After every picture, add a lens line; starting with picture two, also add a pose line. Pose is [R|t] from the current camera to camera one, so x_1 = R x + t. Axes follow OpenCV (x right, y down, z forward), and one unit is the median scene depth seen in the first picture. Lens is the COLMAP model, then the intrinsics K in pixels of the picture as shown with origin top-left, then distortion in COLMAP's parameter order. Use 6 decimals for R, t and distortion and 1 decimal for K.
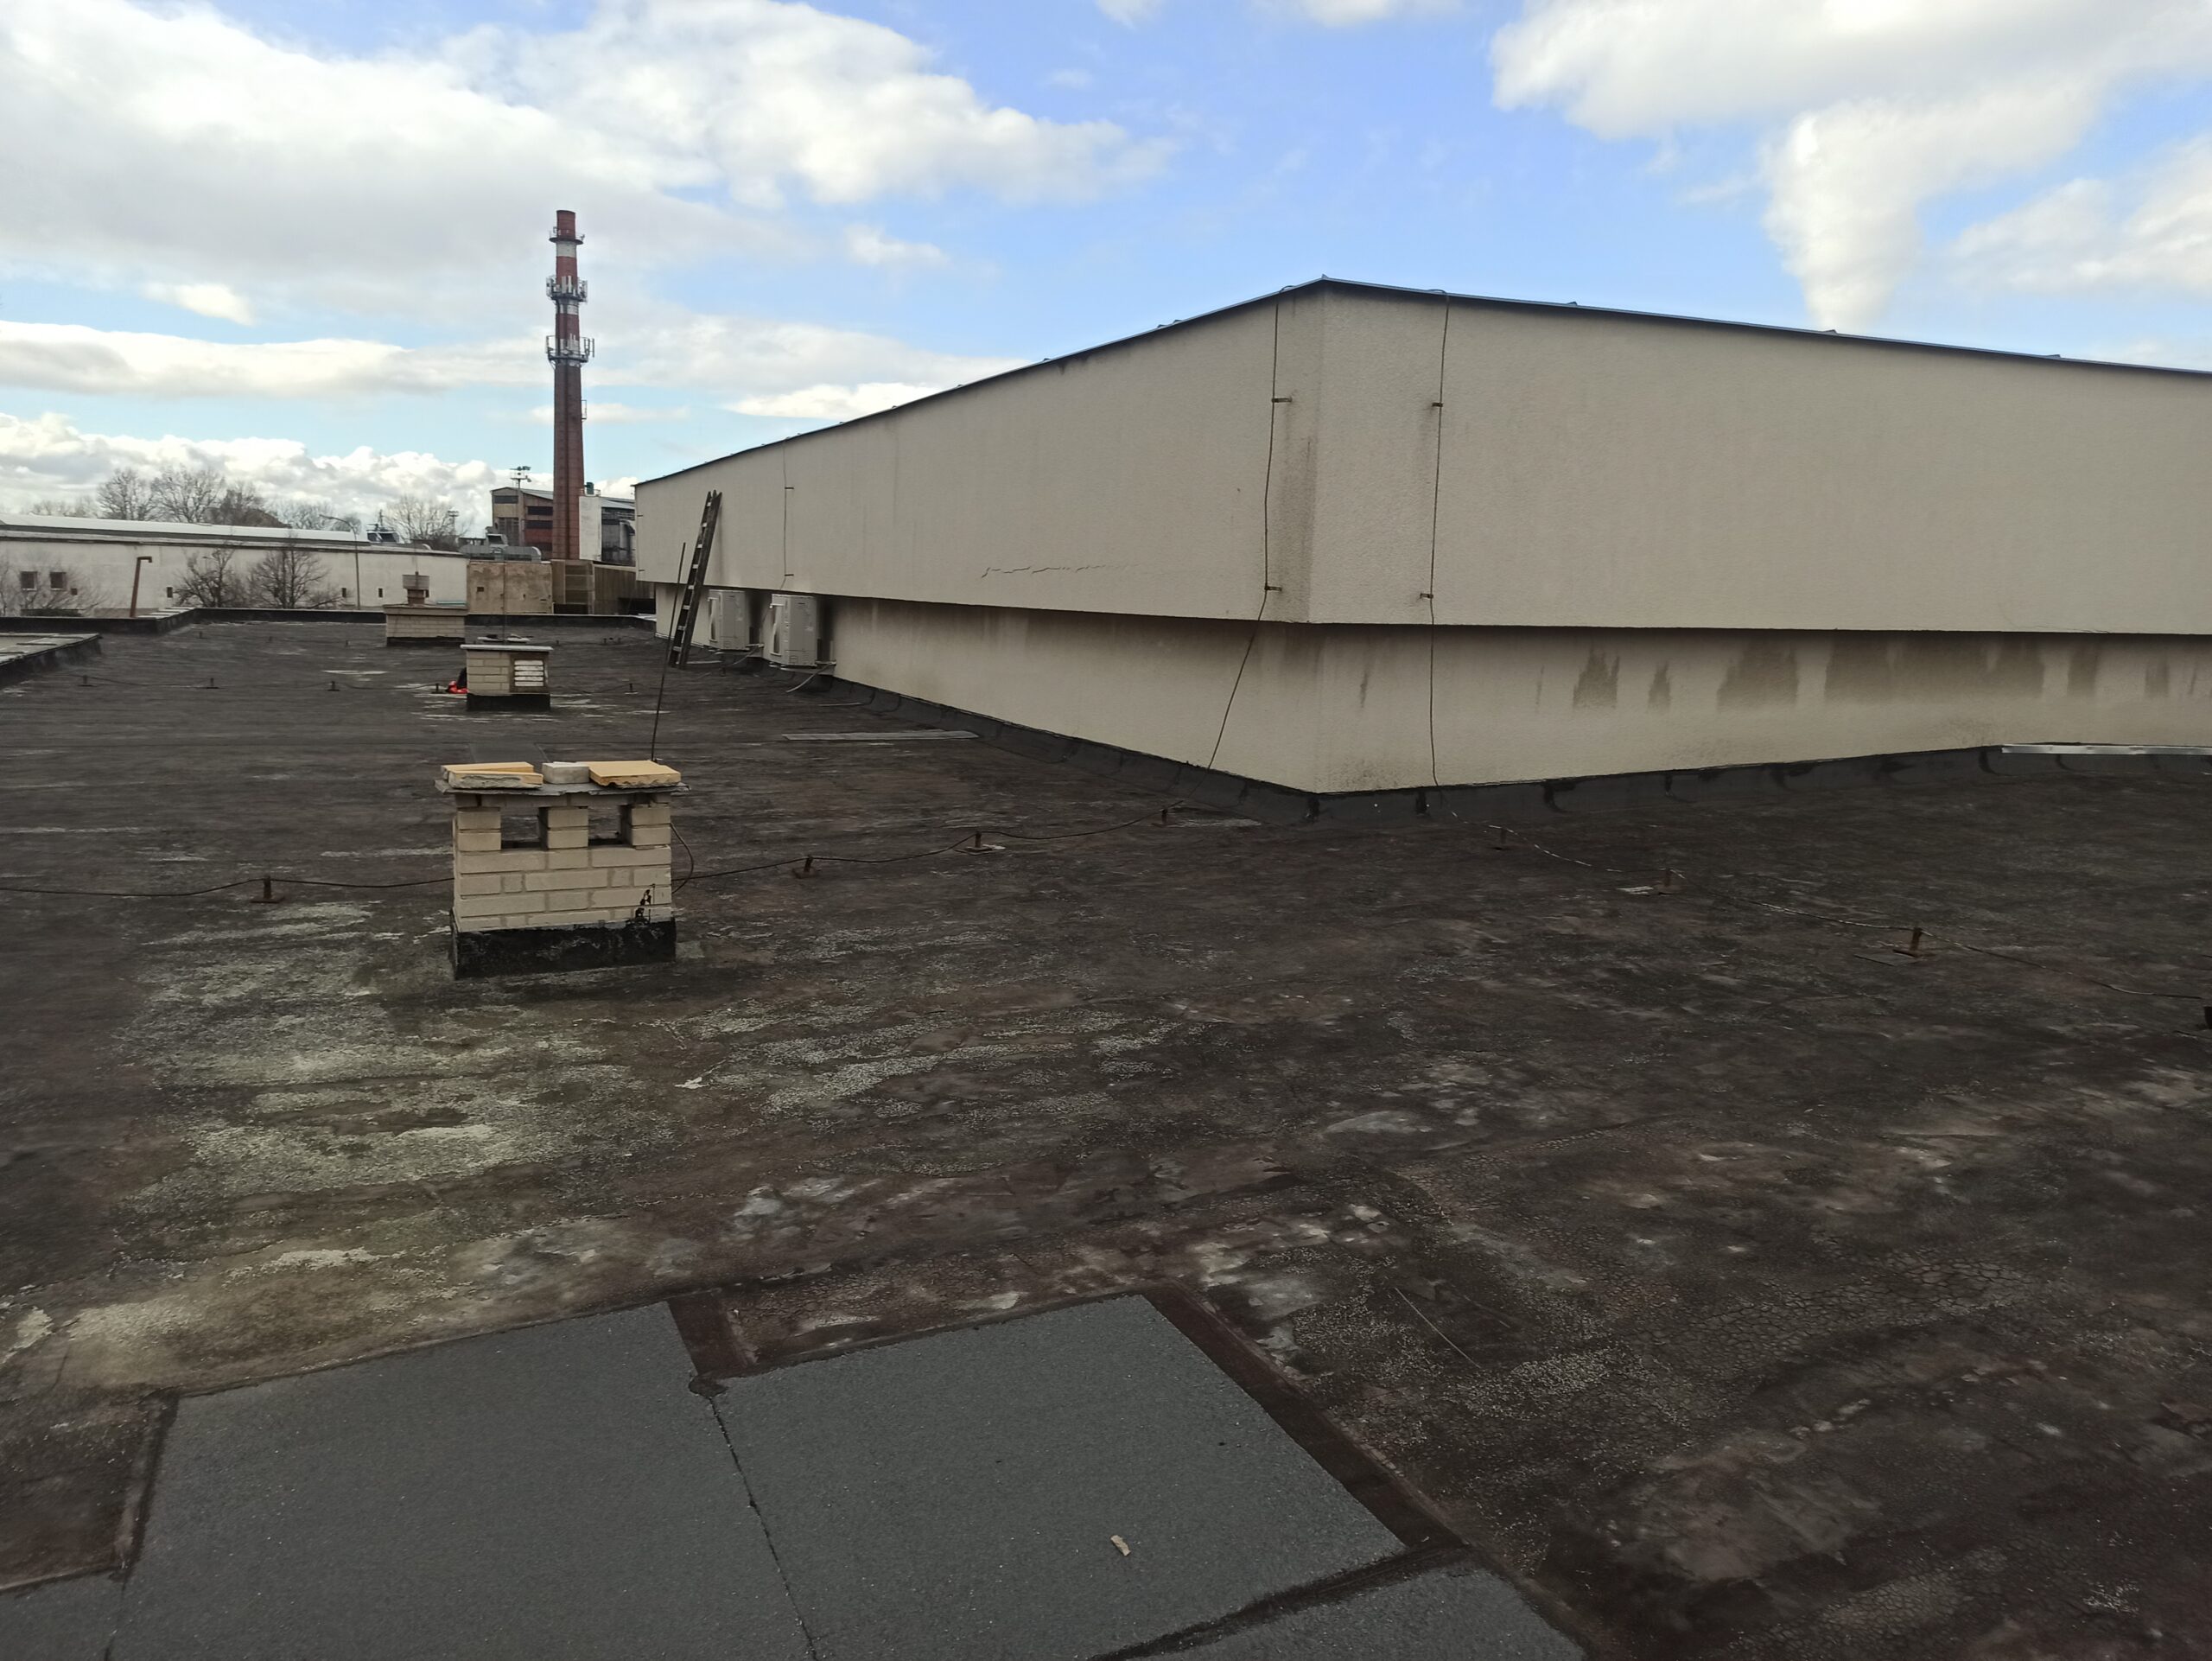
lens RADIAL K [[1665.5, 0, 1113.0], [0, 1665.5, 834.9], [0, 0, 1]] dist [0.037716, -0.002572]
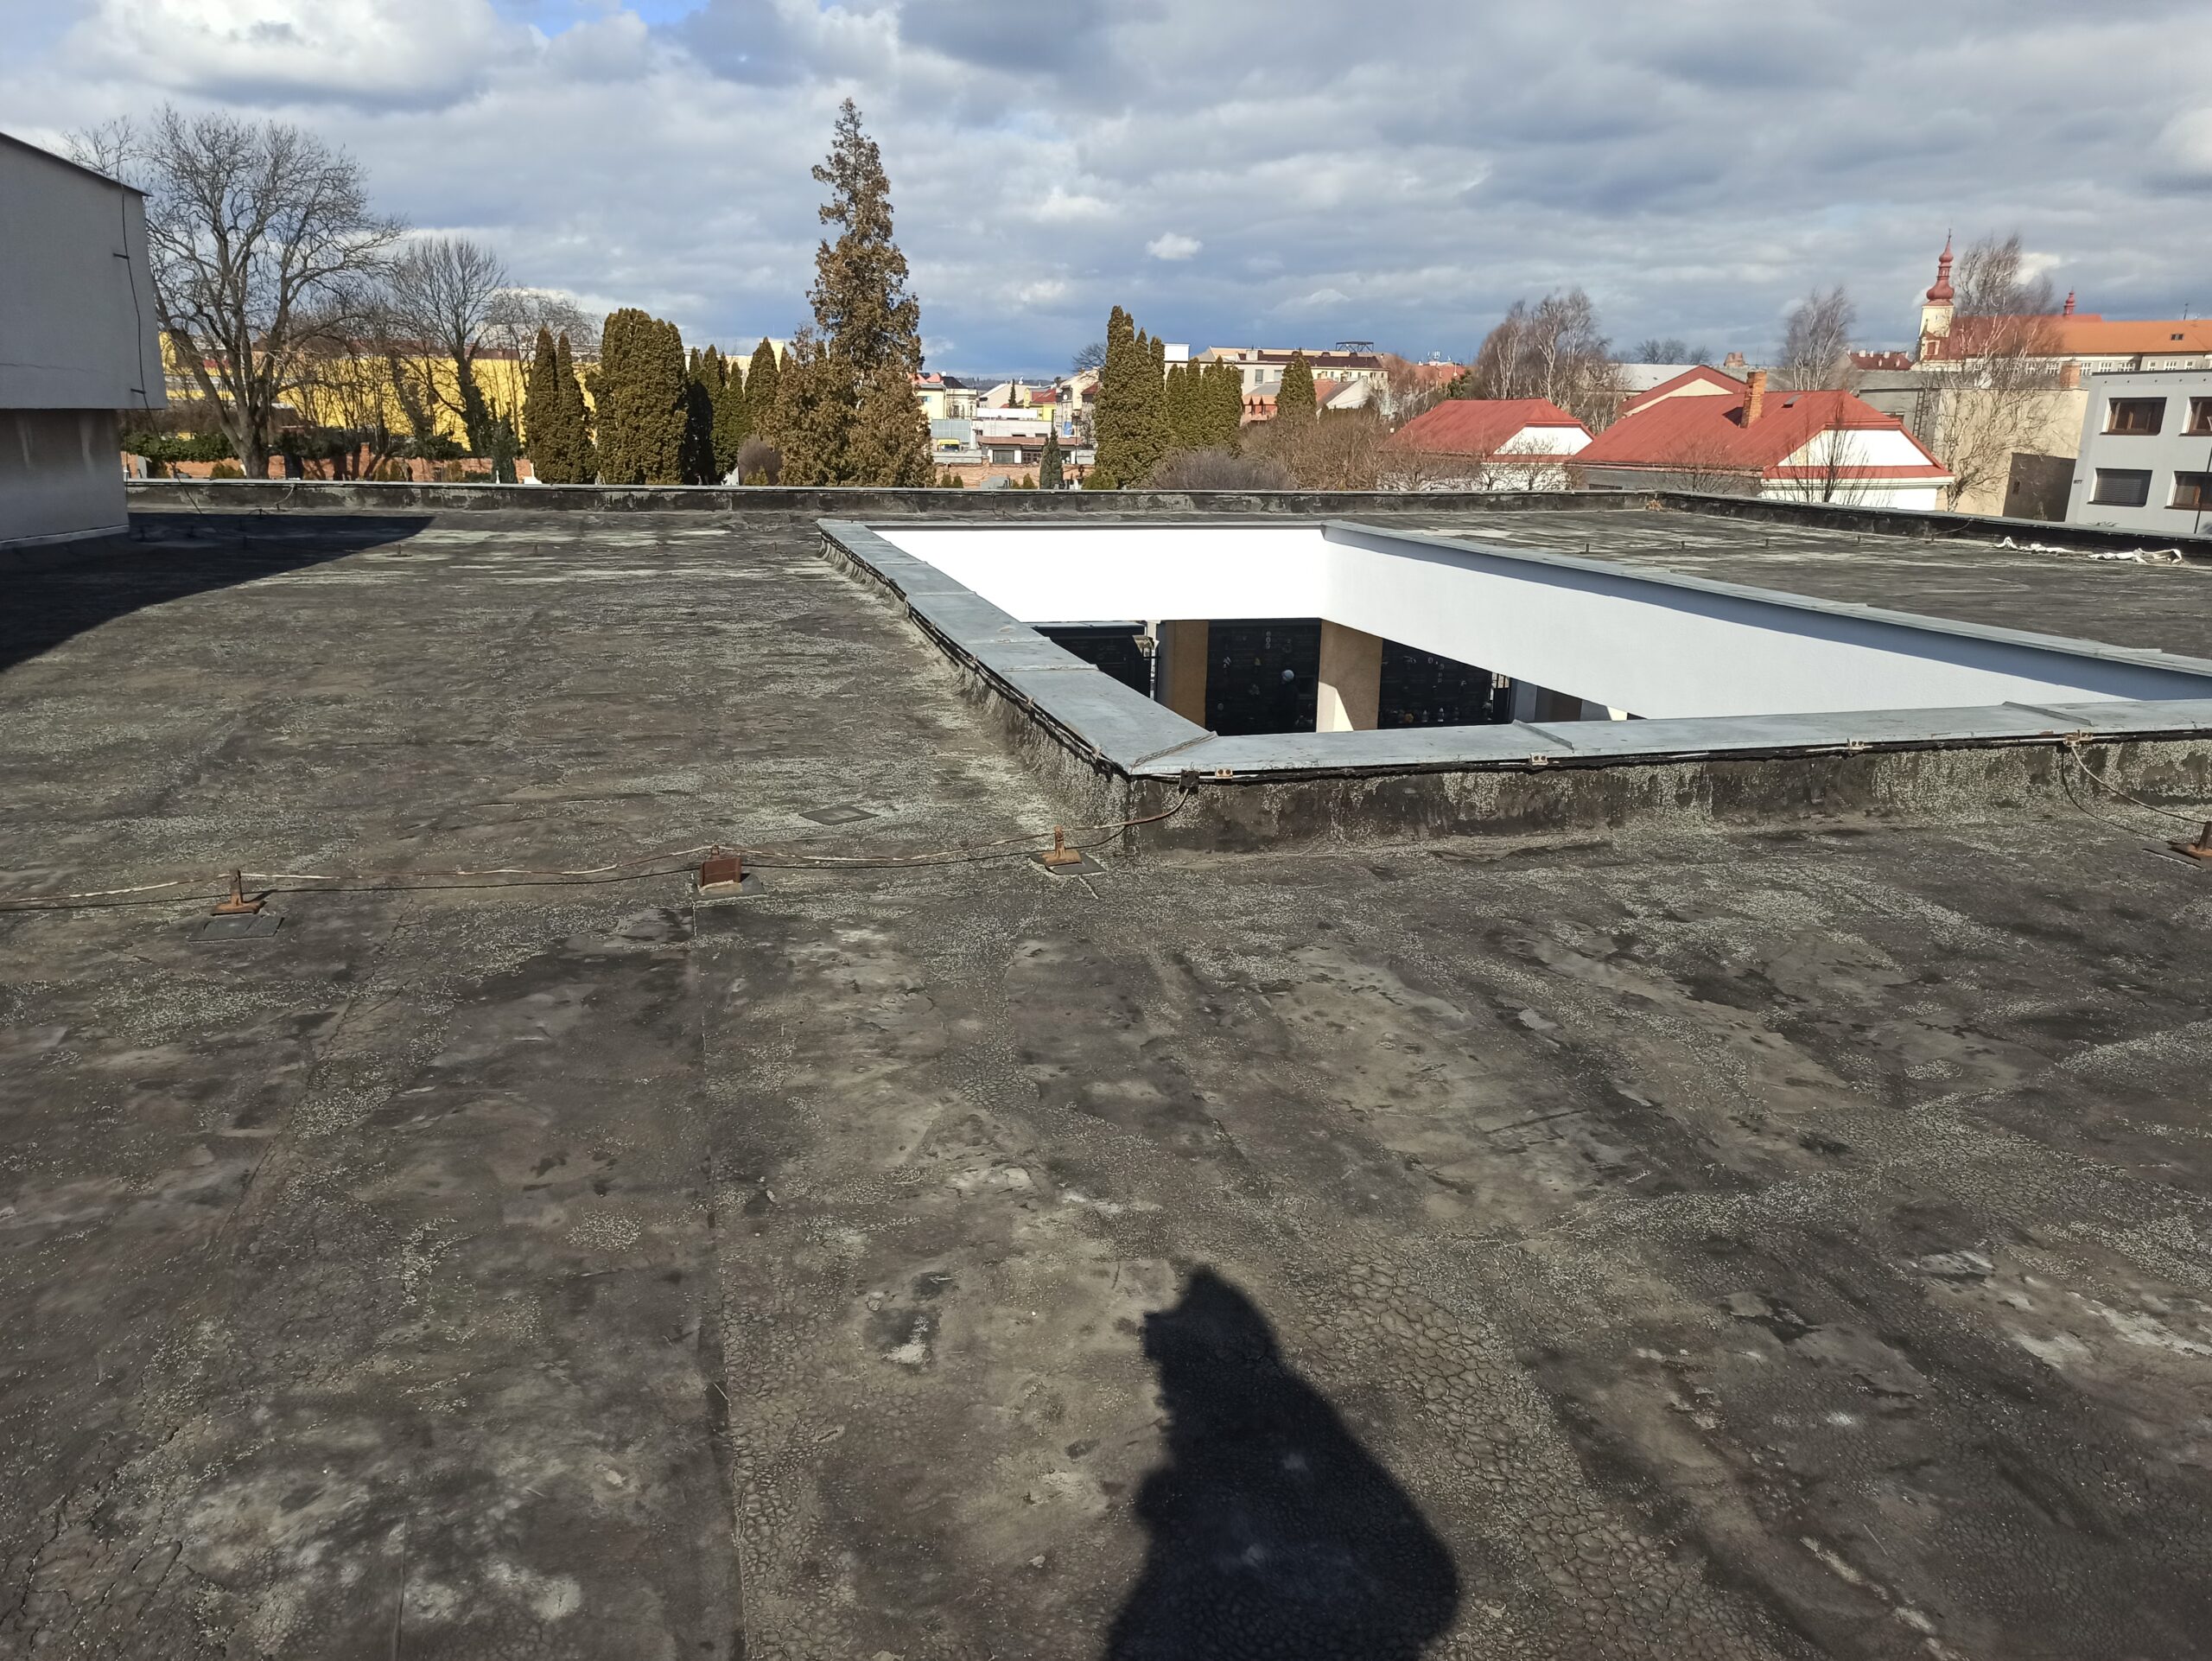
lens RADIAL K [[1665.5, 0, 1113.0], [0, 1665.5, 834.9], [0, 0, 1]] dist [0.037716, -0.002572]
pose [[0.181806, -0.265979, 0.946679, -0.112776], [0.144579, 0.959491, 0.241813, -0.094879], [-0.972648, 0.092907, 0.212896, 0.722205]]
